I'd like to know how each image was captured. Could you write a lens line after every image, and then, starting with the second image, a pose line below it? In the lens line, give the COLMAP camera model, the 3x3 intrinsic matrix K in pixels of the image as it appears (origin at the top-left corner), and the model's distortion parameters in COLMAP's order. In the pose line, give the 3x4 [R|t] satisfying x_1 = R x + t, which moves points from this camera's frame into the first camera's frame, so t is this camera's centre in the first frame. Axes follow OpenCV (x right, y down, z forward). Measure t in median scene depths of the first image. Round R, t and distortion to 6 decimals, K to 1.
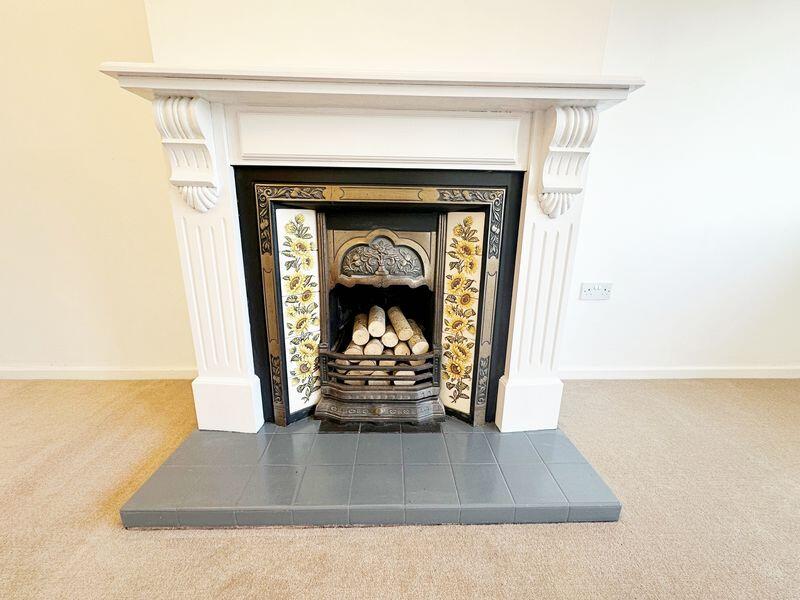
lens RADIAL K [[321.8, 0, 400.6], [0, 321.8, 296.7], [0, 0, 1]] dist [0.000153, -0.000011]
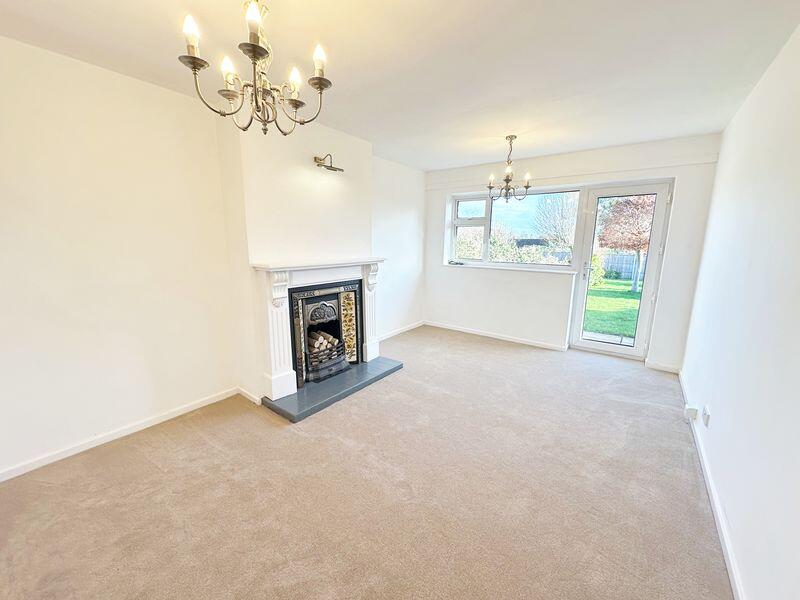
lens RADIAL K [[321.8, 0, 400.5], [0, 321.8, 303.3], [0, 0, 1]] dist [0.000153, -0.000011]
pose [[0.628951, -0.160704, 0.760654, -1.654297], [0.209111, 0.977315, 0.033573, -0.142064], [-0.748794, 0.137945, 0.648289, -1.216845]]
